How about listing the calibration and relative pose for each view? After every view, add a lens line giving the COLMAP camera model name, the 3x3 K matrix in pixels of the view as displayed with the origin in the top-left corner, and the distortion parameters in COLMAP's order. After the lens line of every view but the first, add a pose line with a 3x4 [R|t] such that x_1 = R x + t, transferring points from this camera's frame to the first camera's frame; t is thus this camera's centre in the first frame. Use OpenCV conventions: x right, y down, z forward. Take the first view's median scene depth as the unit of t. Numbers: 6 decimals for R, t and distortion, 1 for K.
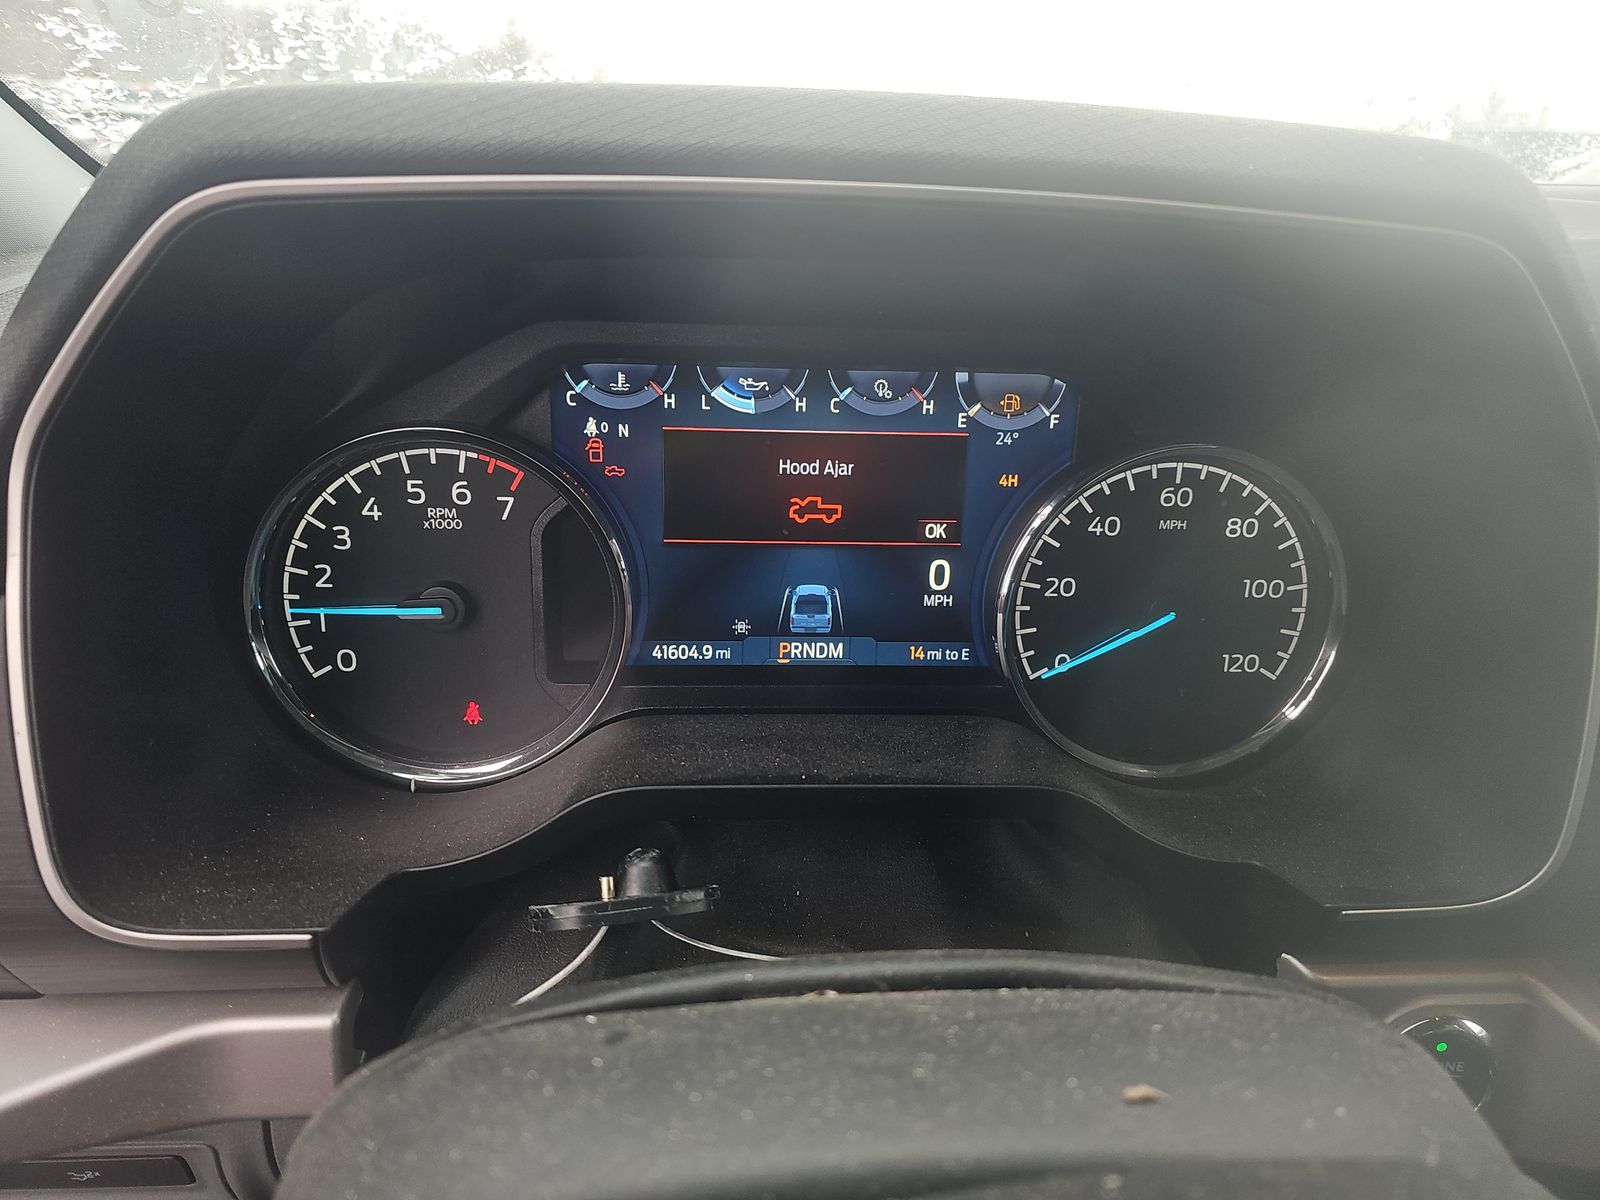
lens RADIAL K [[1081.9, 0, 795.9], [0, 1081.9, 569.8], [0, 0, 1]] dist [0.050712, -0.067279]
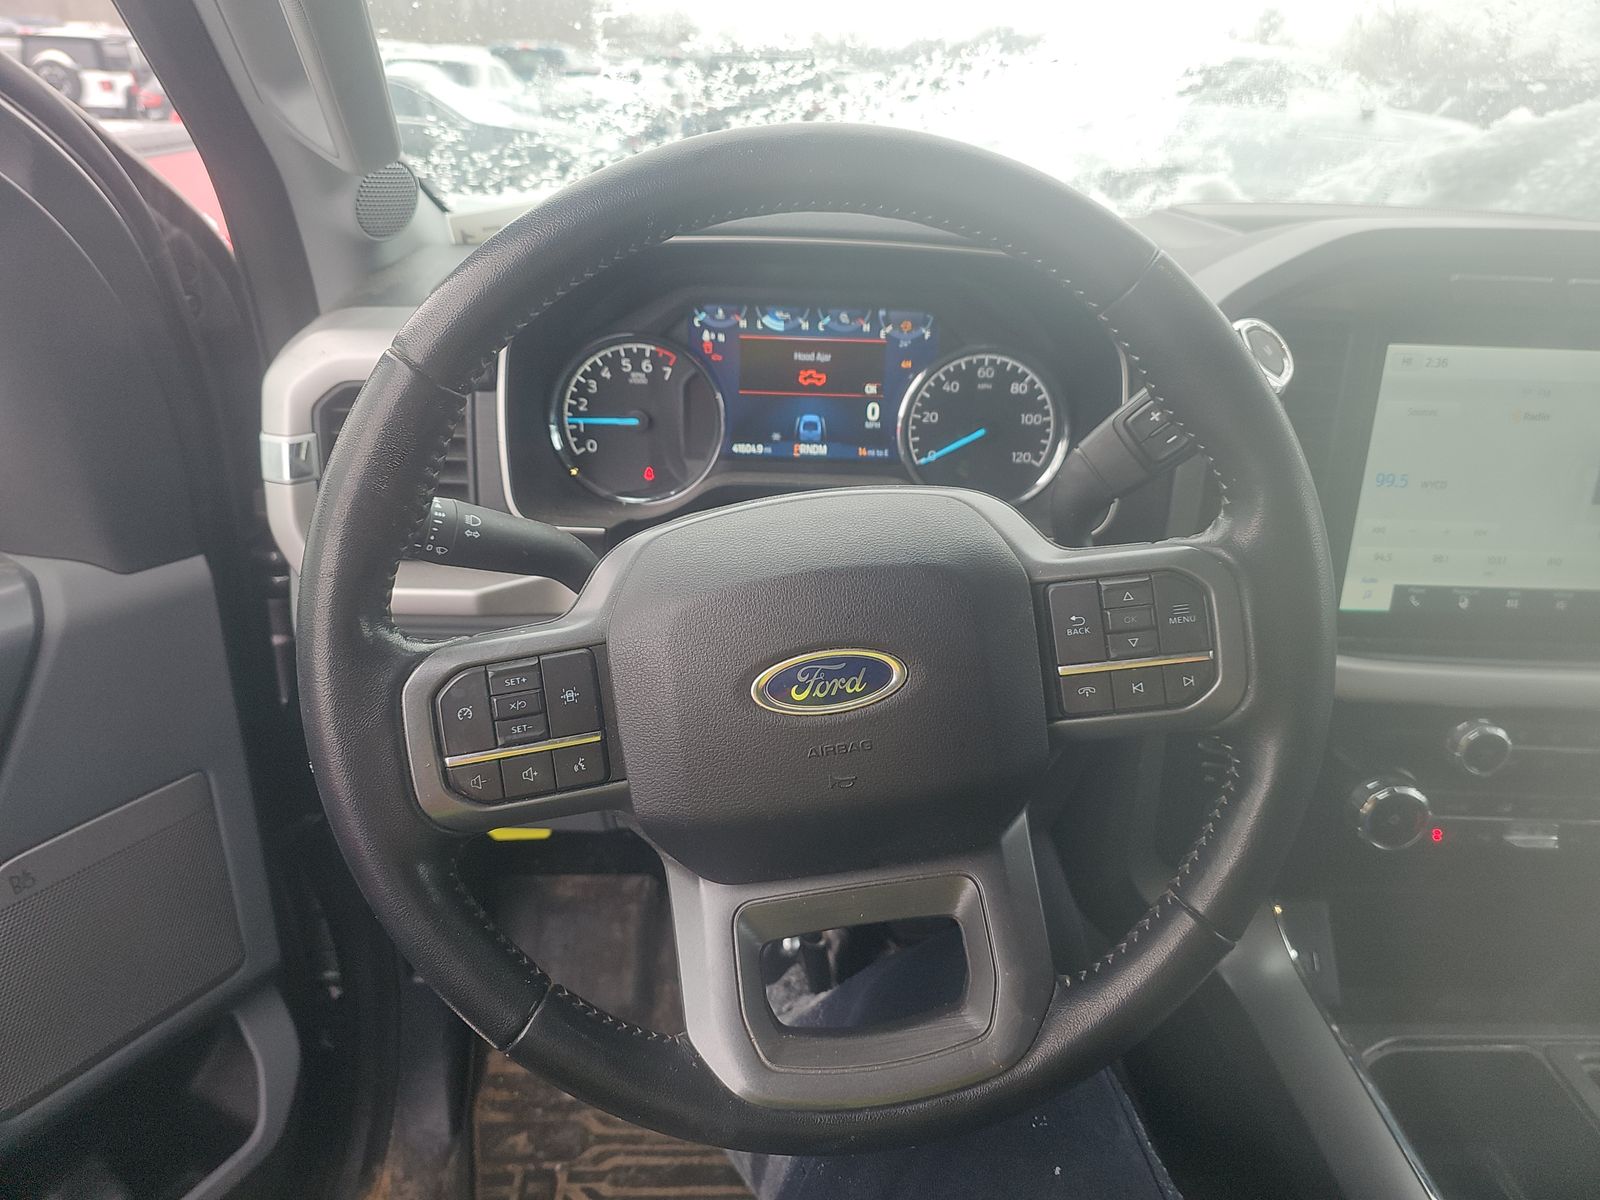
lens RADIAL K [[1087.2, 0, 803.6], [0, 1087.2, 589.0], [0, 0, 1]] dist [0.066197, -0.067901]
pose [[0.998836, 0.016708, -0.045244, 0.104150], [-0.014399, 0.998600, 0.050891, 0.246042], [0.046031, -0.050180, 0.997679, -1.121246]]
